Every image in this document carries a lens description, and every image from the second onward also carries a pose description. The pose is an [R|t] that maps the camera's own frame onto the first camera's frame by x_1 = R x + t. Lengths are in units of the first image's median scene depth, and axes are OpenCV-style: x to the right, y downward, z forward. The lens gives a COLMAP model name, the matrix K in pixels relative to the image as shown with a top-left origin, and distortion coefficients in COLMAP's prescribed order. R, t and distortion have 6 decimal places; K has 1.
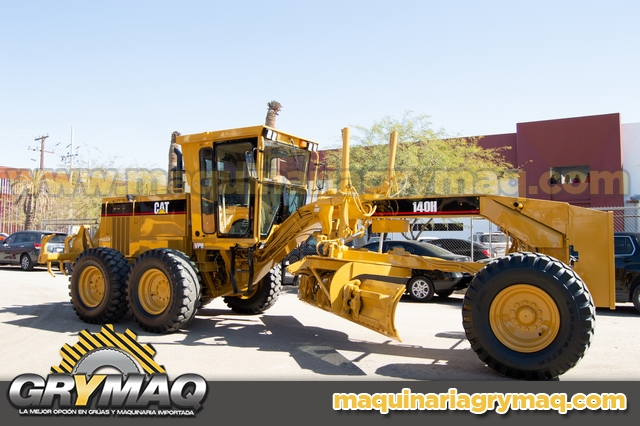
lens RADIAL K [[526.3, 0, 320.0], [0, 526.3, 213.0], [0, 0, 1]] dist [-0.057249, 0.003269]
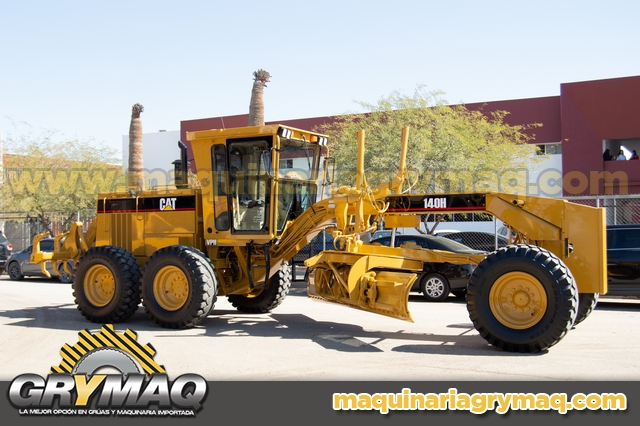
lens RADIAL K [[751.7, 0, 320.0], [0, 751.7, 213.0], [0, 0, 1]] dist [-0.022931, -0.009278]
pose [[0.999526, -0.009858, 0.029167, -0.069163], [0.009197, 0.999700, 0.022701, -0.025455], [-0.029382, -0.022422, 0.999317, -0.458495]]
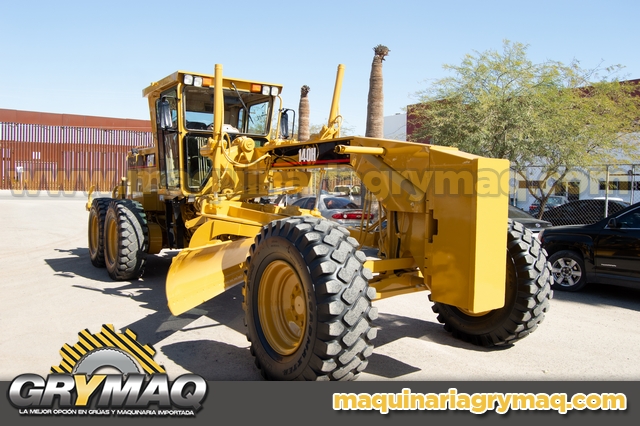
lens RADIAL K [[513.7, 0, 337.9], [0, 513.7, 229.4], [0, 0, 1]] dist [-0.059661, -0.000251]
pose [[0.909470, 0.046298, -0.413184, 0.515347], [0.003179, 0.992977, 0.118261, 0.007918], [0.415758, -0.108869, 0.902936, 0.262540]]
